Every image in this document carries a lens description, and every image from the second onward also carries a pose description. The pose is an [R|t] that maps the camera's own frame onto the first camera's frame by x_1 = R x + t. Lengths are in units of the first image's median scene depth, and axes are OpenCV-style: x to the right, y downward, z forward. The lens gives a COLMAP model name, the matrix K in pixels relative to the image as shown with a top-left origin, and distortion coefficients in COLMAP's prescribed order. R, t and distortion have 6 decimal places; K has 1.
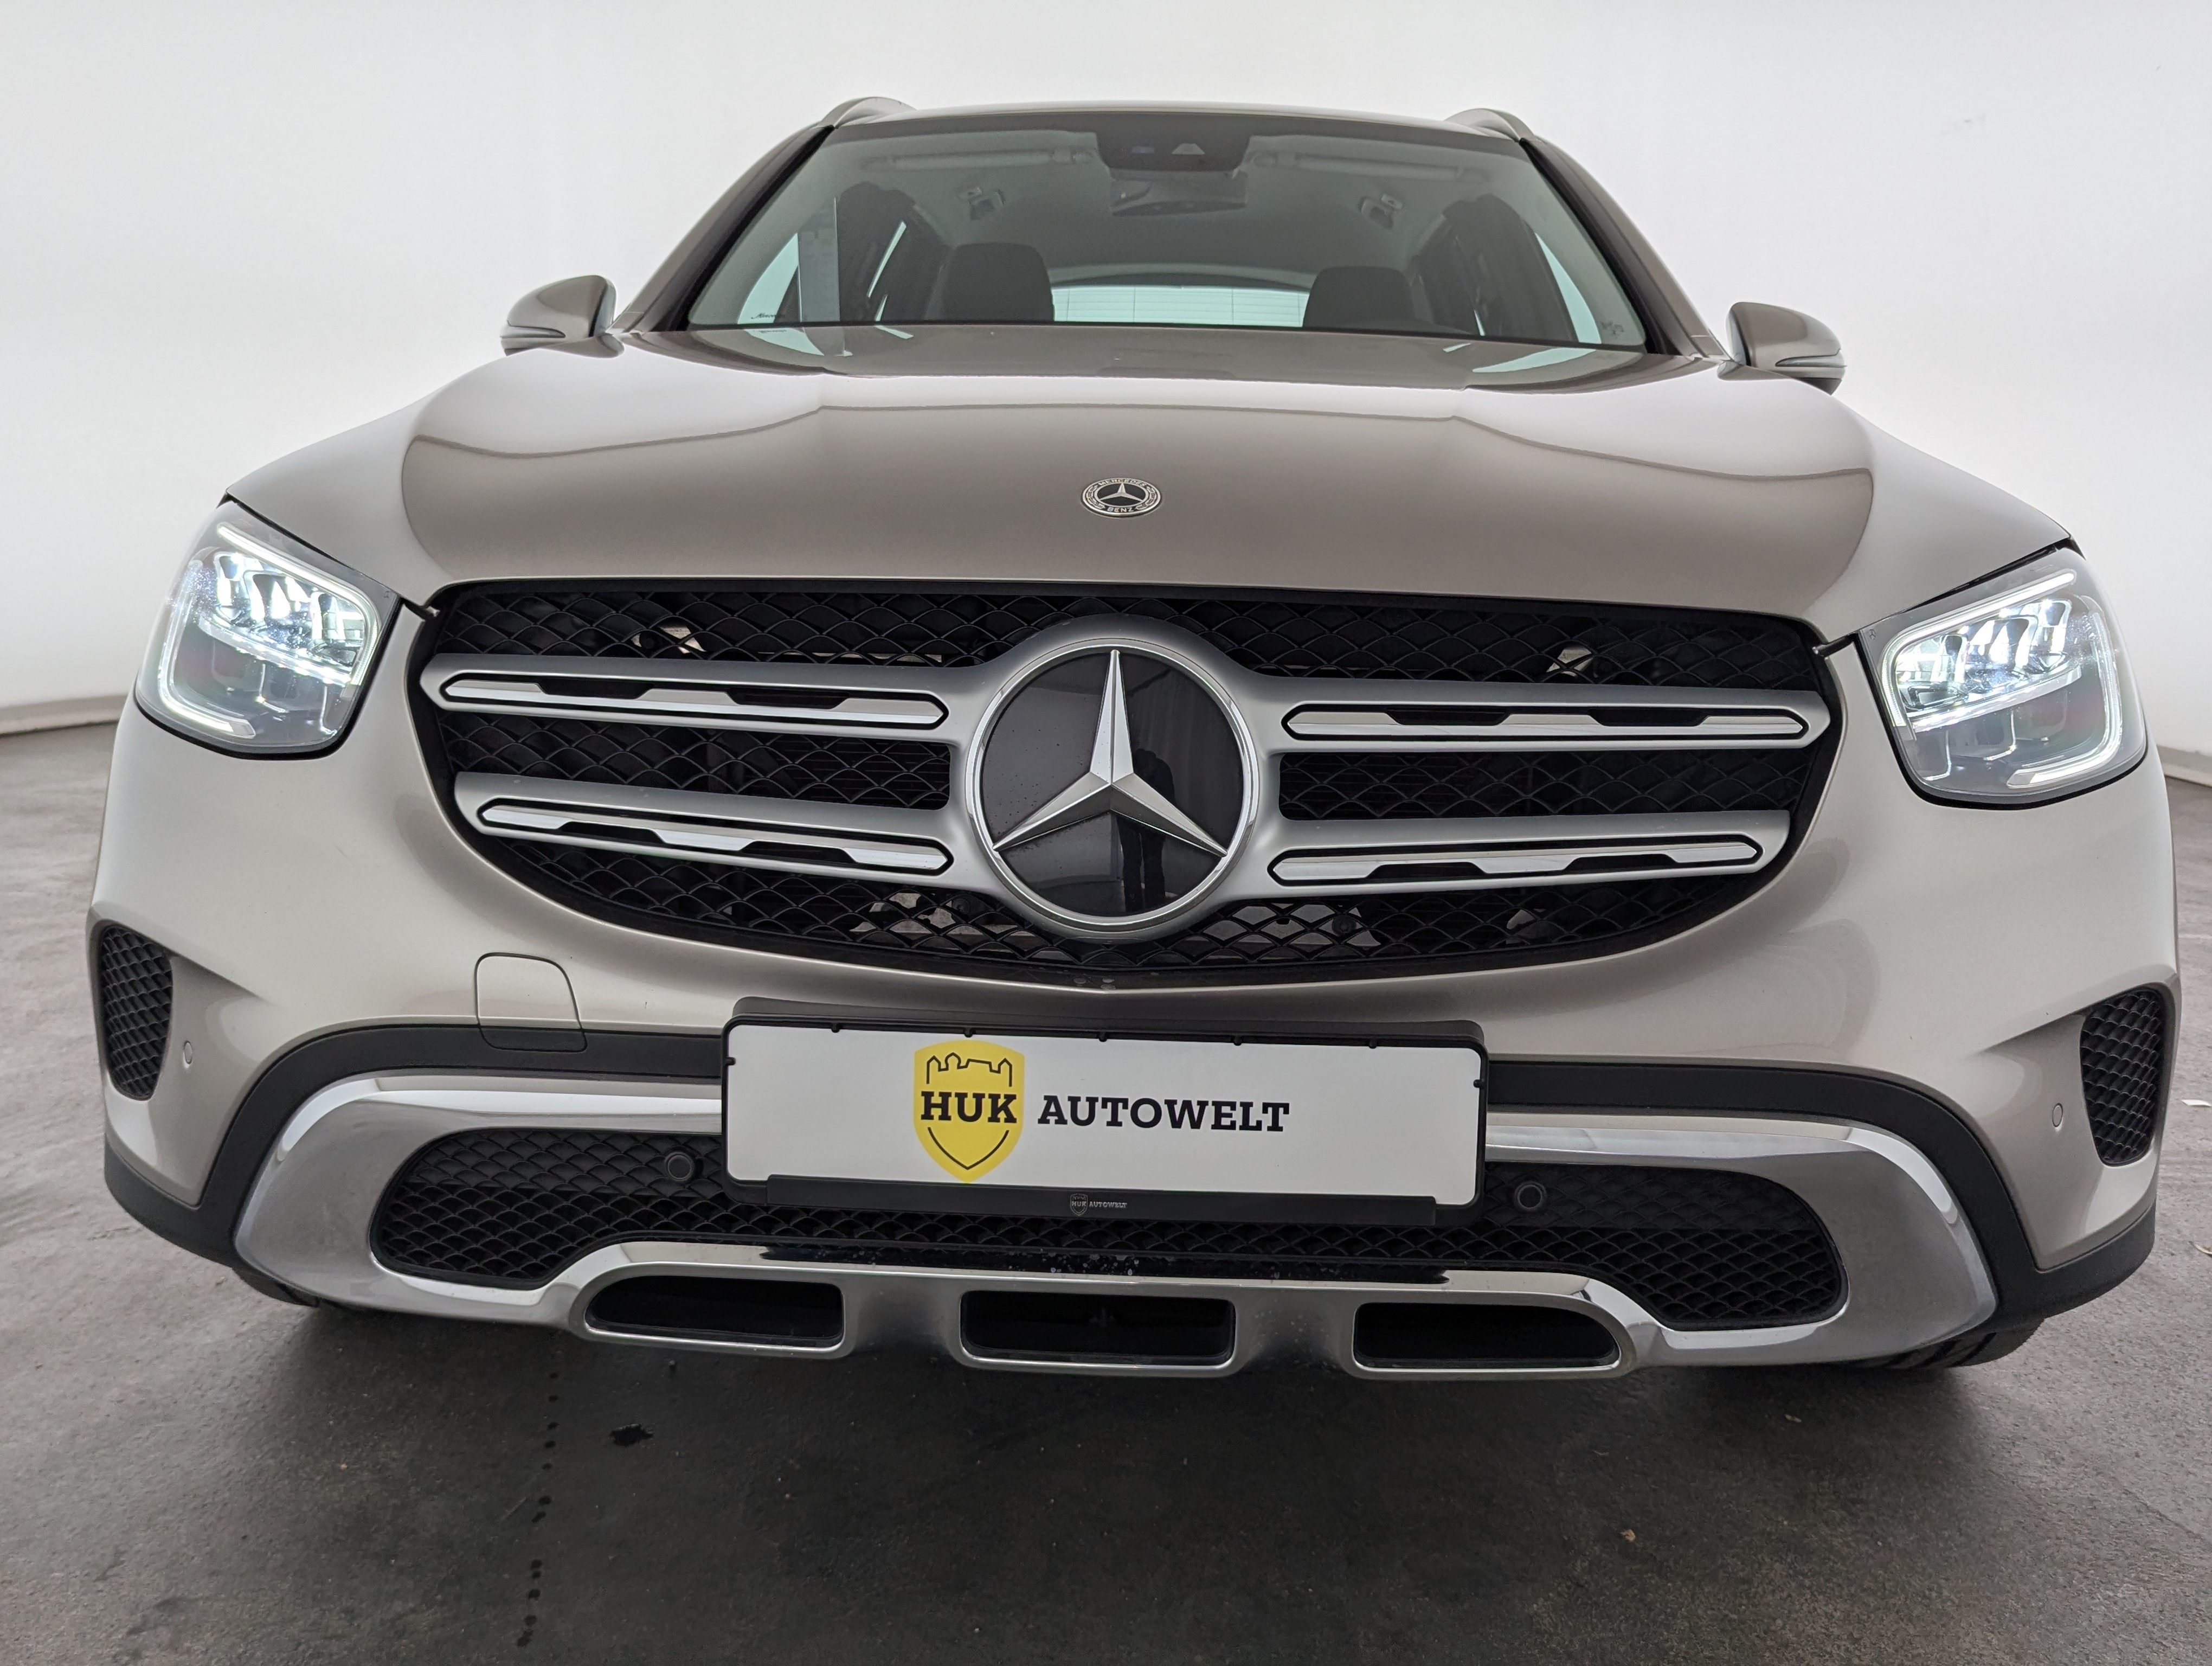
lens RADIAL K [[1980.0, 0, 1125.2], [0, 1980.0, 828.1], [0, 0, 1]] dist [0.046263, -0.042015]
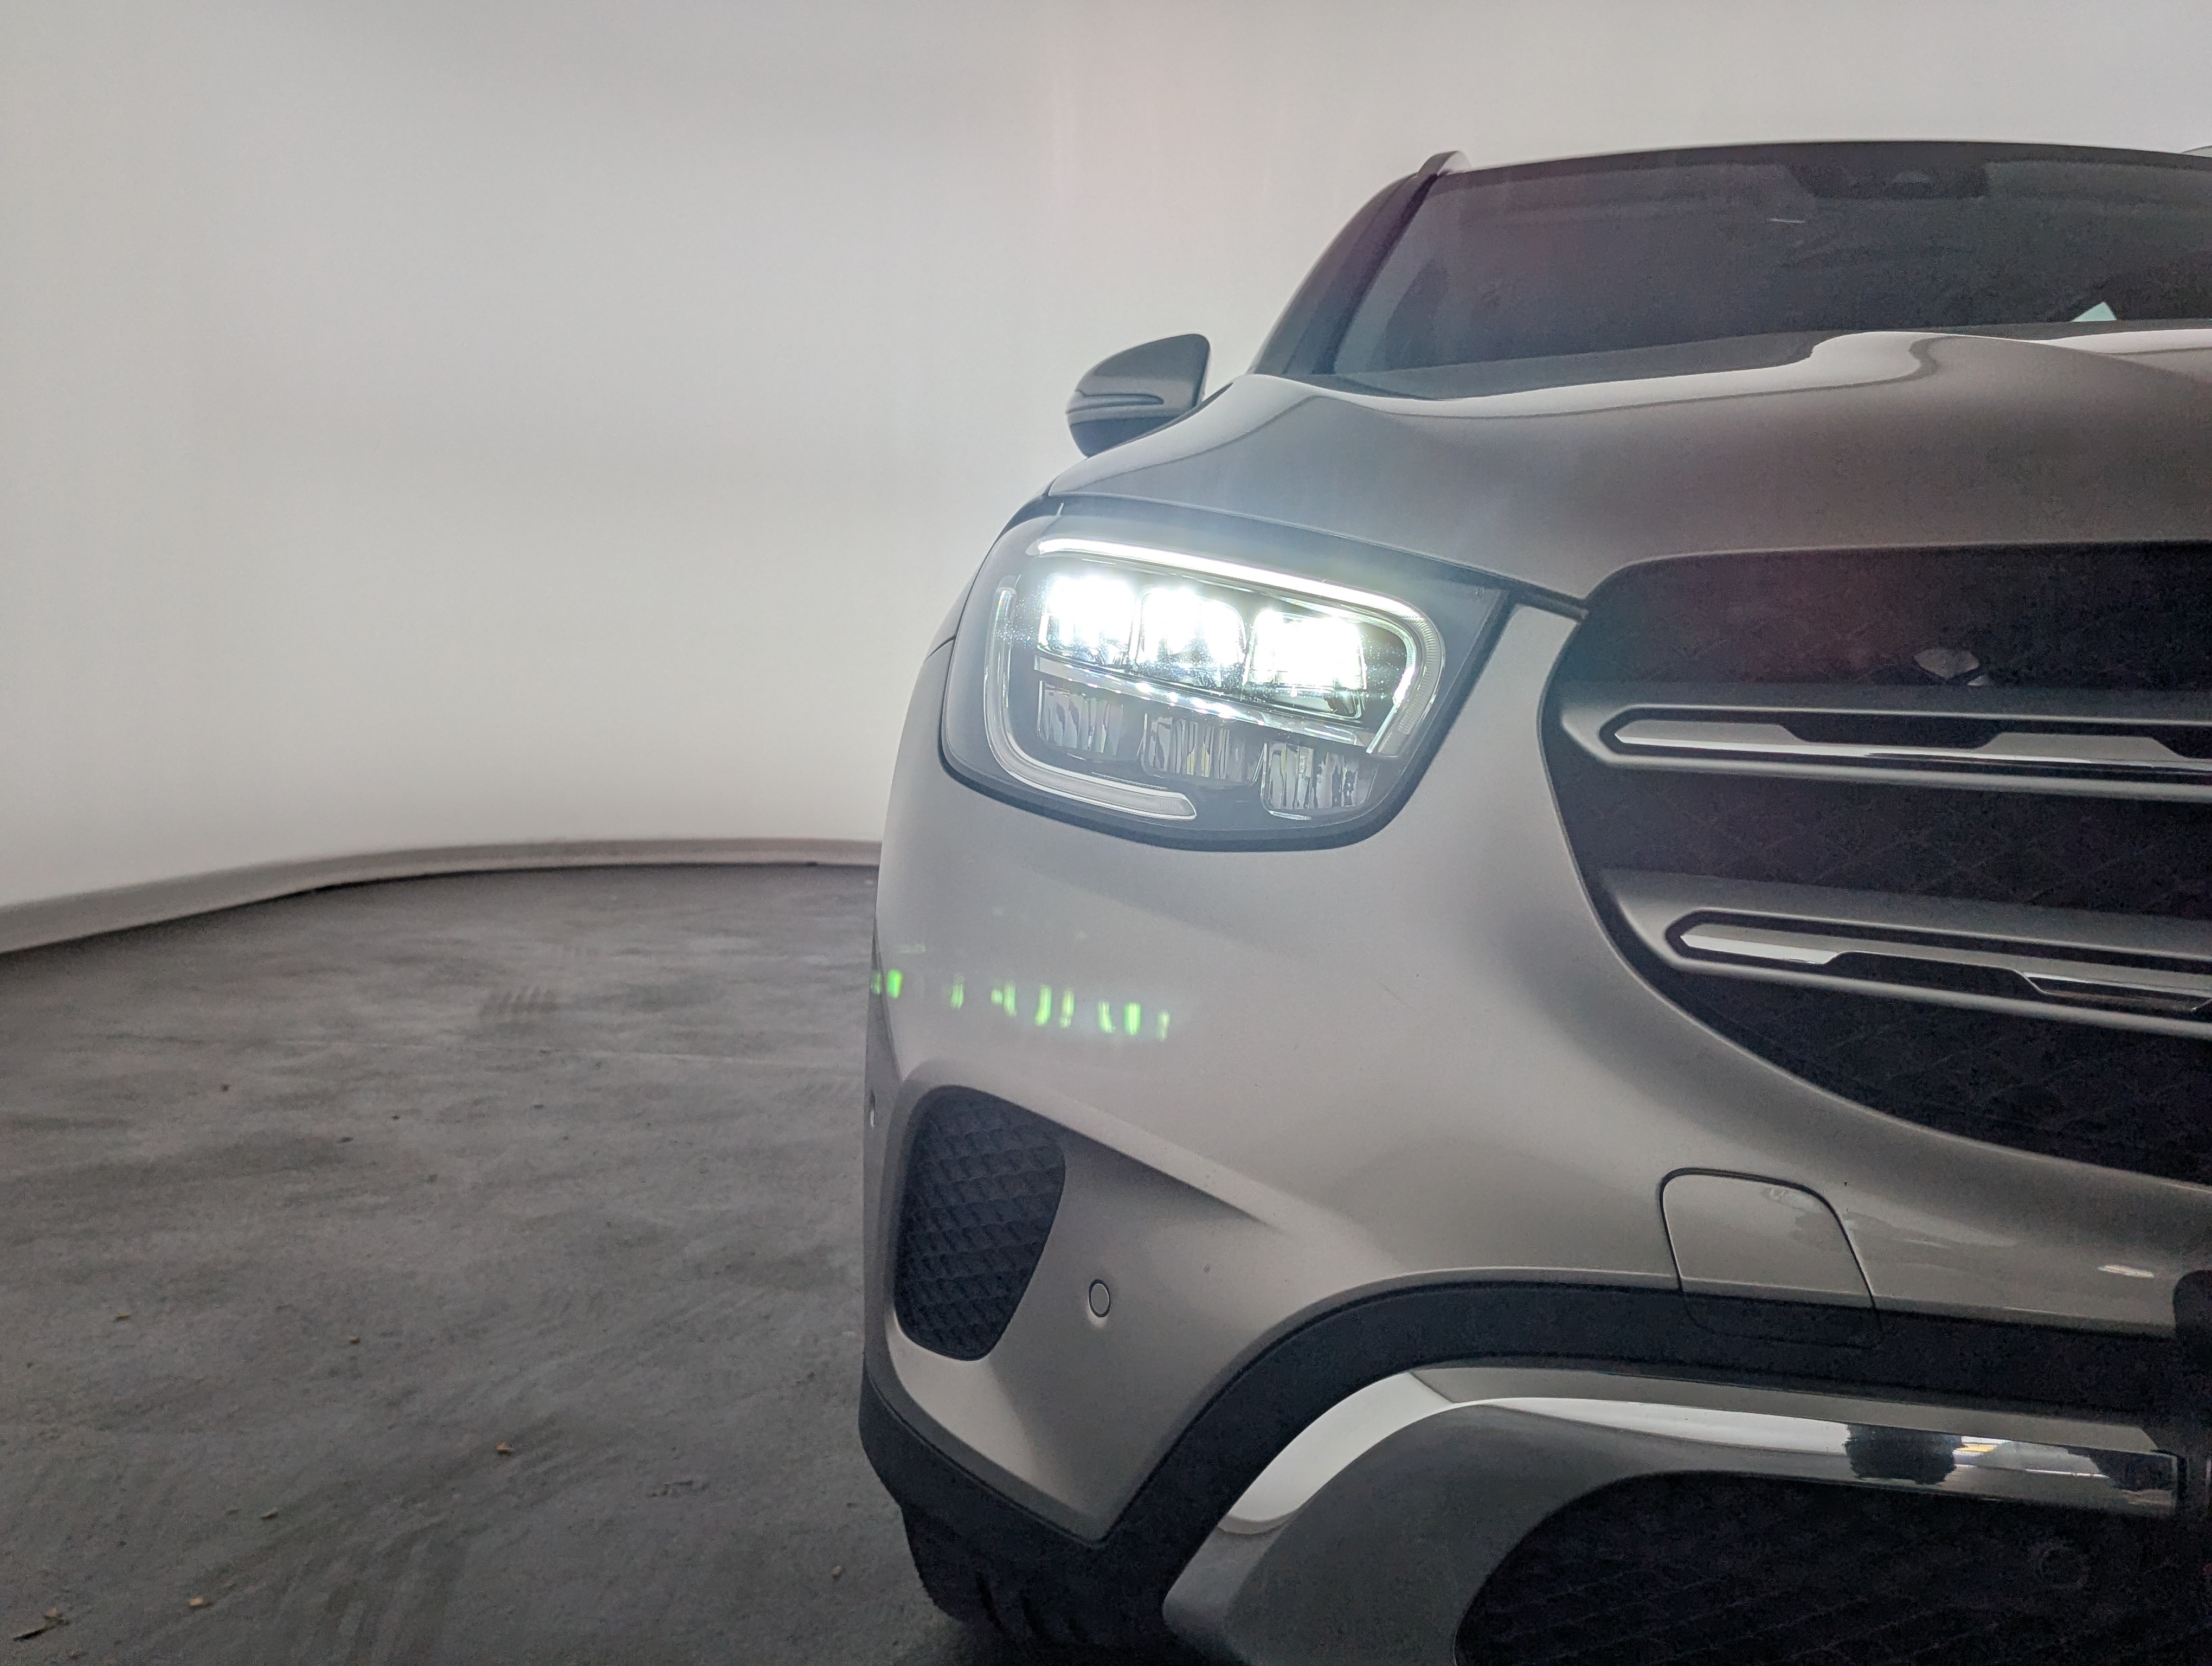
lens RADIAL K [[1980.0, 0, 1082.7], [0, 1980.0, 825.8], [0, 0, 1]] dist [0.046263, -0.042015]
pose [[0.992864, 0.019355, -0.117667, -0.456349], [-0.030400, 0.995220, -0.092810, 0.022107], [0.115308, 0.095725, 0.988707, 0.393841]]
